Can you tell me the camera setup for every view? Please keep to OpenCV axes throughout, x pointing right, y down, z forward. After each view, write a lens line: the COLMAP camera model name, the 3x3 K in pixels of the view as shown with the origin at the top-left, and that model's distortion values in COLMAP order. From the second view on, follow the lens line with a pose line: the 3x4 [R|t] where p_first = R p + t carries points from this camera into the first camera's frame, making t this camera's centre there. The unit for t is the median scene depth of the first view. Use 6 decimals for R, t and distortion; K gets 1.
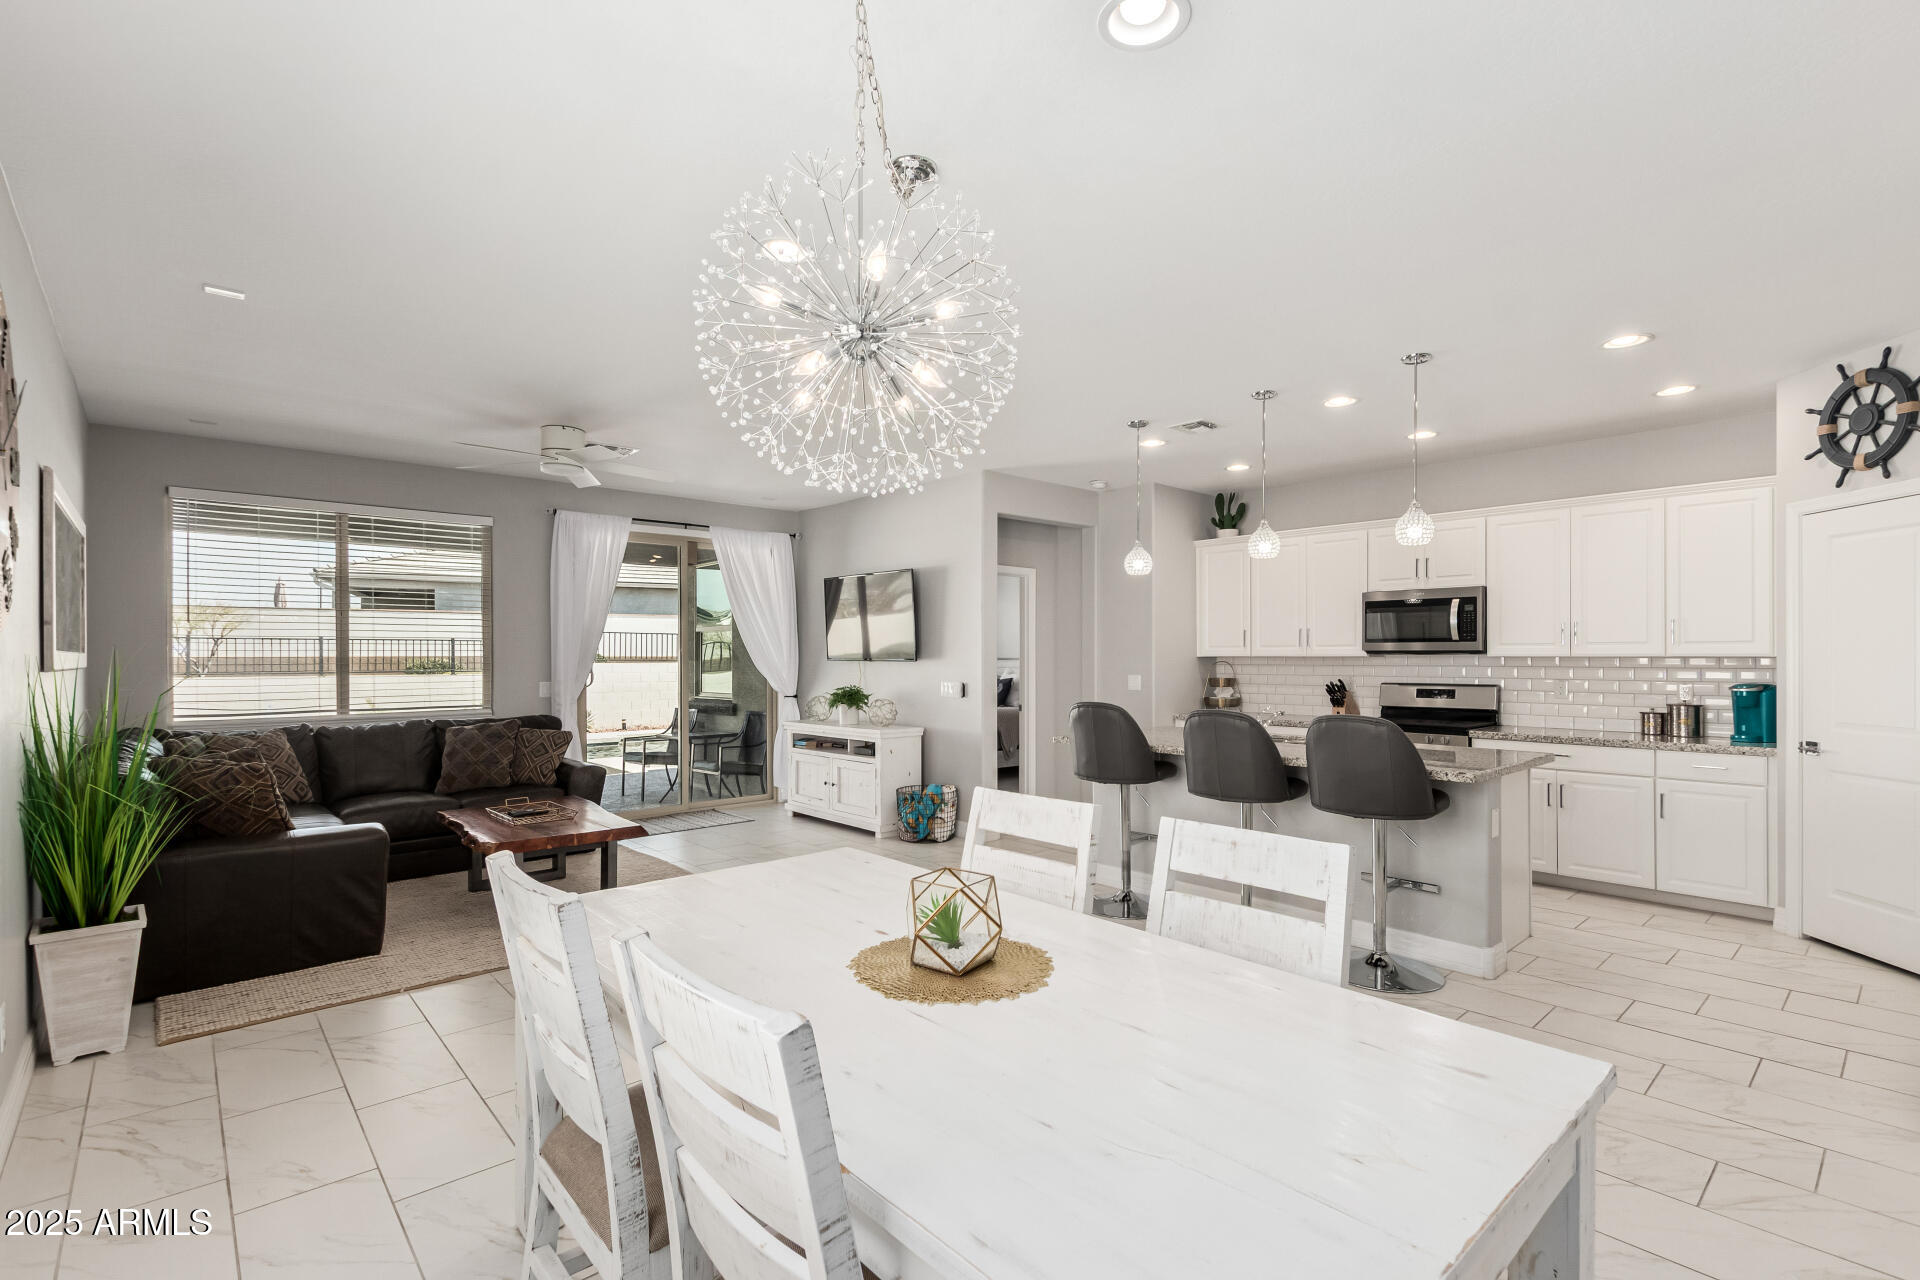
lens RADIAL K [[885.4, 0, 964.8], [0, 885.4, 643.4], [0, 0, 1]] dist [0.010014, -0.002848]
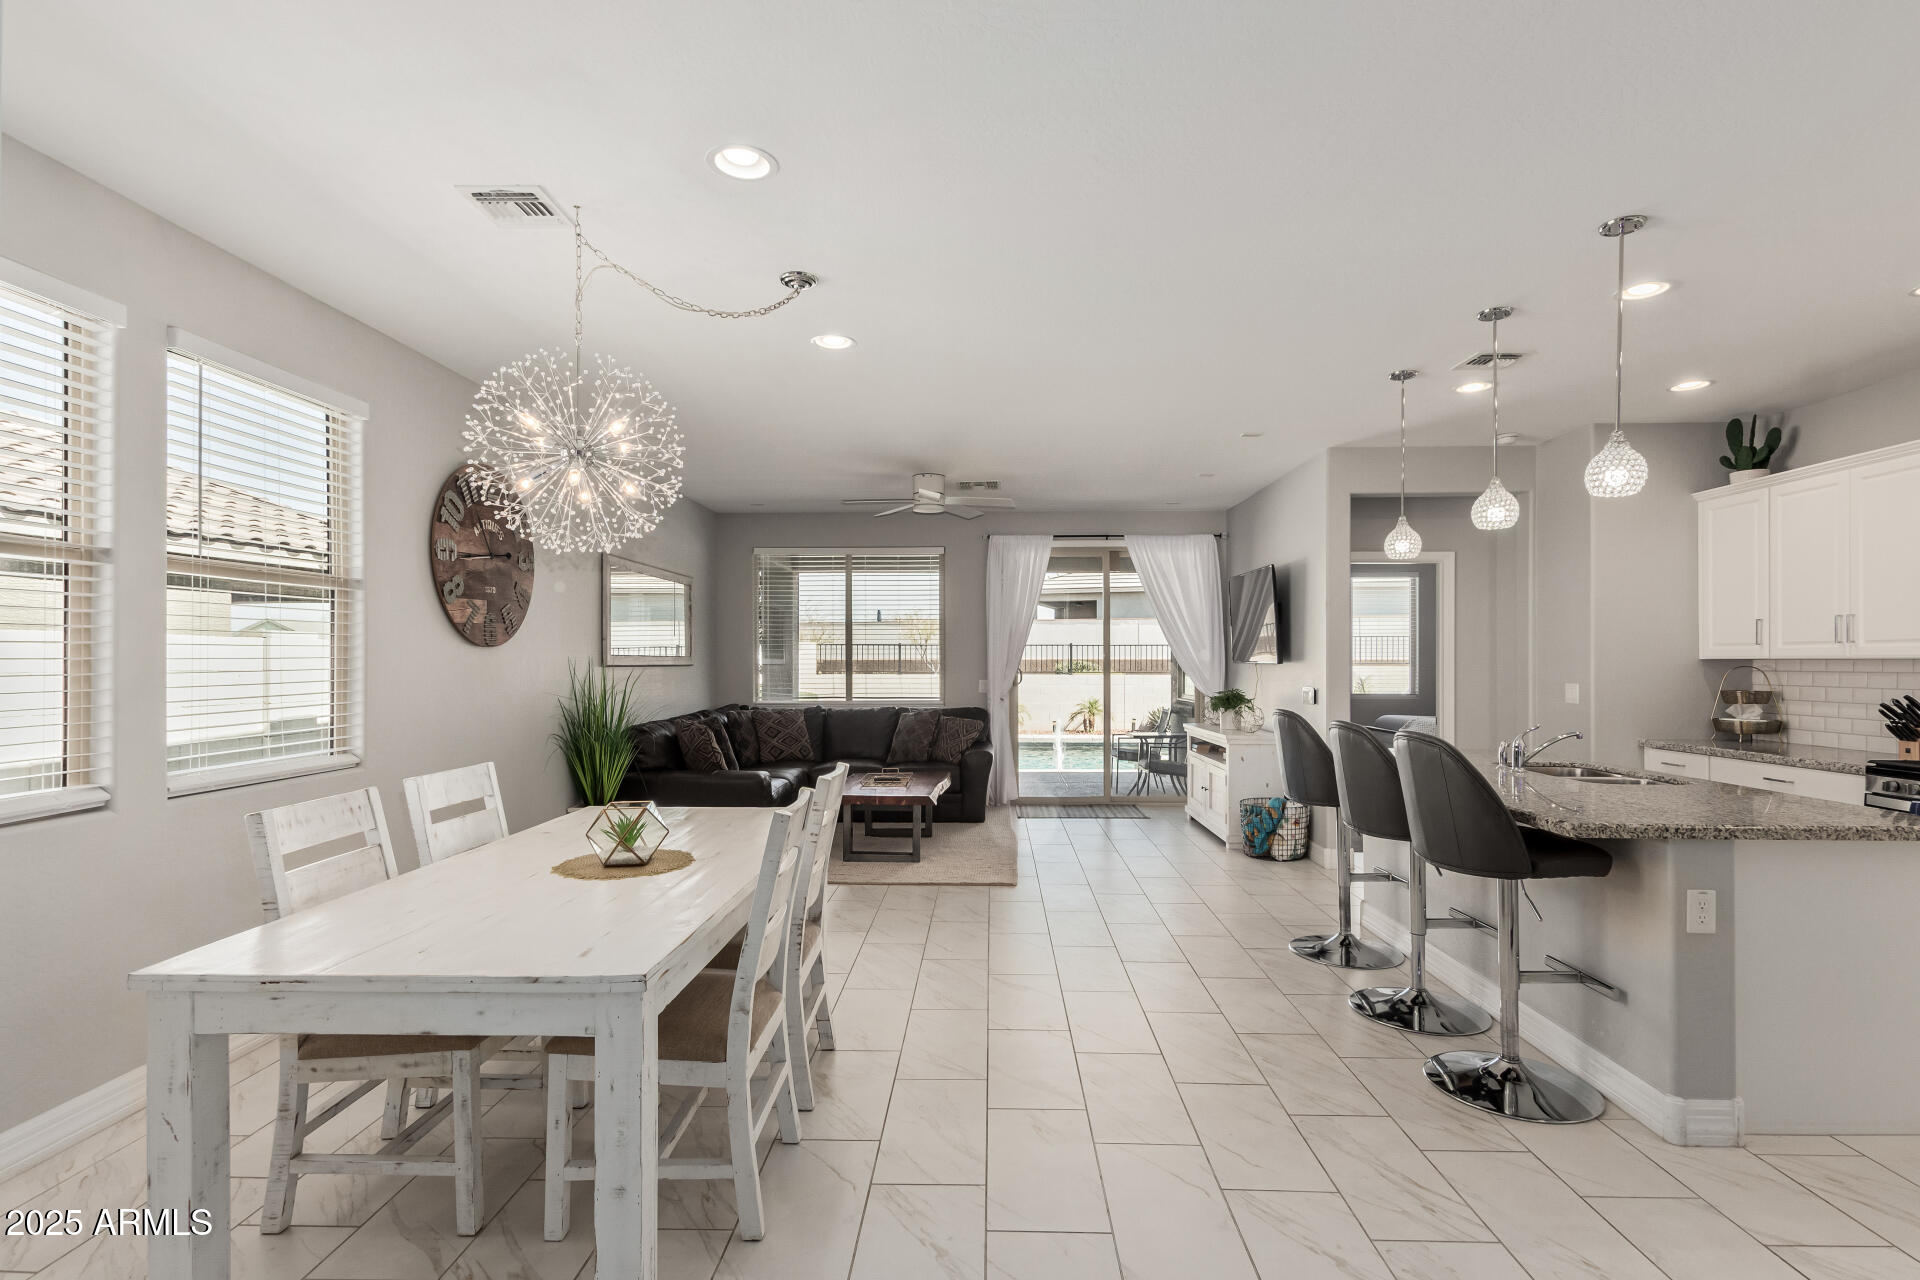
lens RADIAL K [[933.4, 0, 962.8], [0, 933.4, 651.4], [0, 0, 1]] dist [0.018914, -0.003009]
pose [[0.724139, -0.005954, -0.689628, 0.424042], [0.009882, 0.999950, 0.001743, 0.002234], [0.689583, -0.008077, 0.724162, 0.076198]]
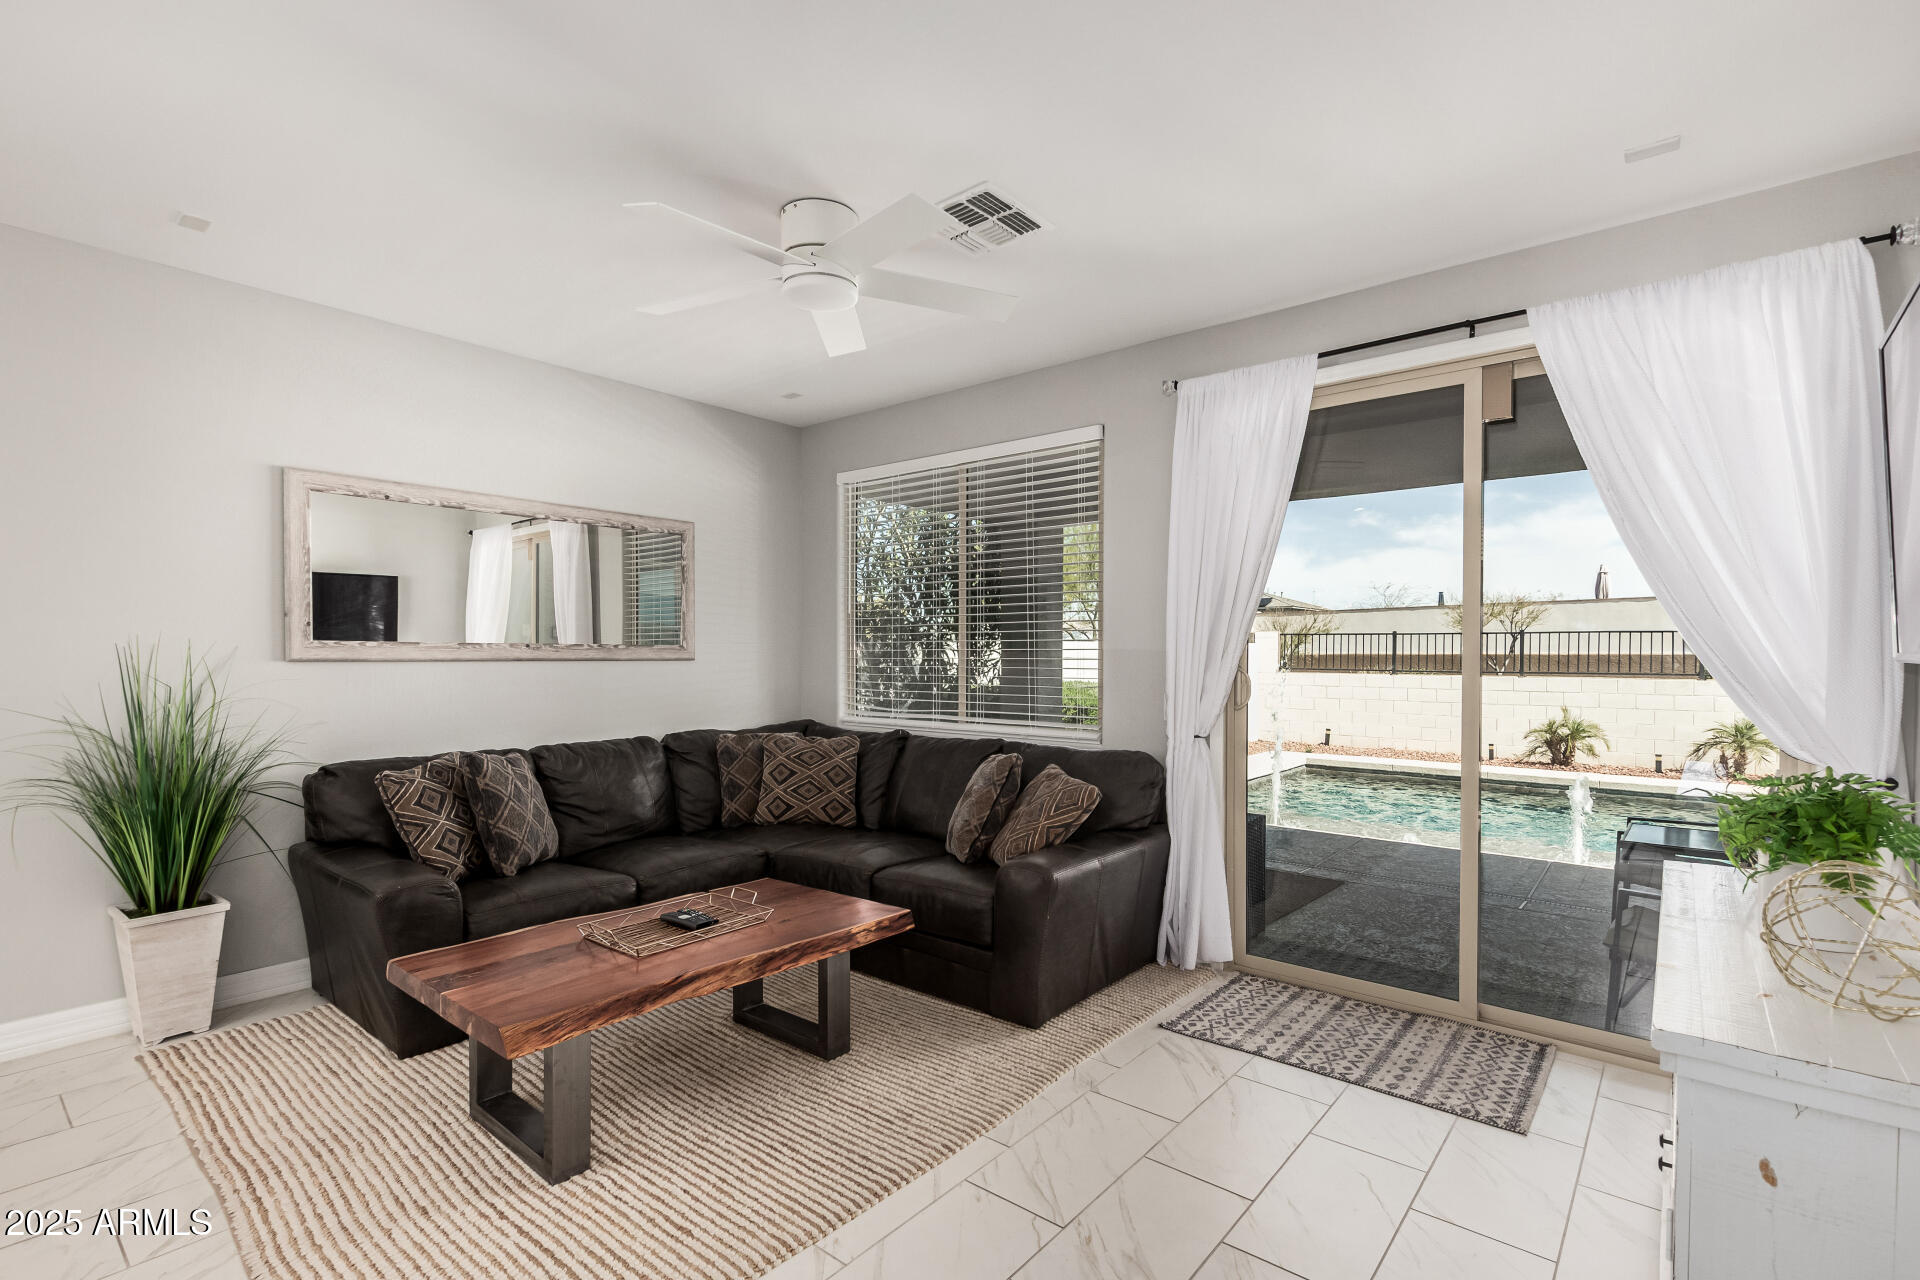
lens RADIAL K [[885.4, 0, 948.6], [0, 885.4, 657.4], [0, 0, 1]] dist [0.010014, -0.002848]
pose [[0.134376, 0.001197, -0.990930, 0.079495], [0.016612, 0.999856, 0.003460, 0.016489], [0.990791, -0.016927, 0.134336, 0.881025]]
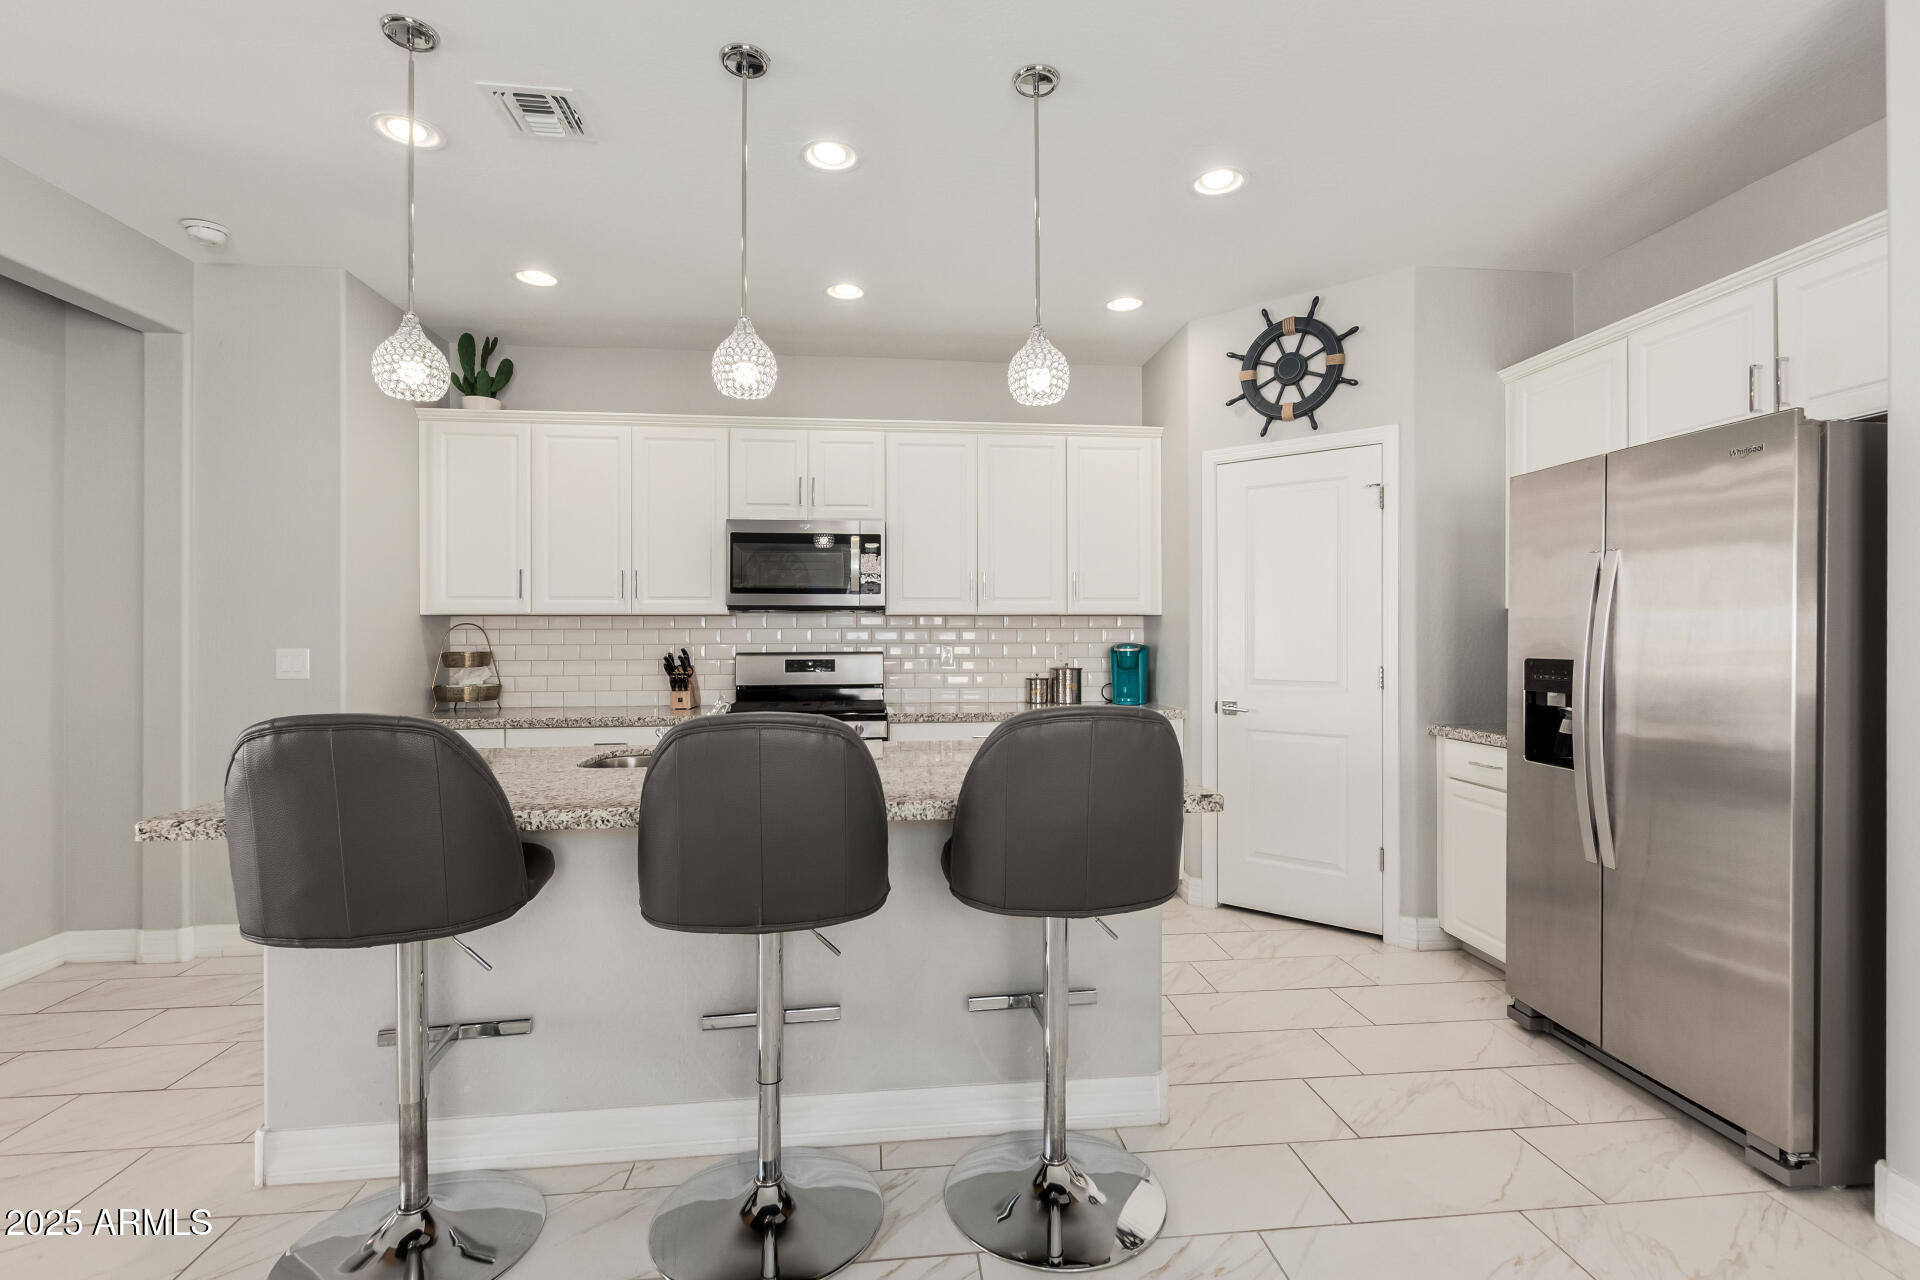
lens RADIAL K [[885.4, 0, 975.1], [0, 885.4, 632.9], [0, 0, 1]] dist [0.010014, -0.002848]
pose [[0.585491, 0.002722, 0.810674, 0.012378], [-0.010055, 0.999942, 0.003904, 0.024912], [-0.810616, -0.010437, 0.585485, 0.457977]]
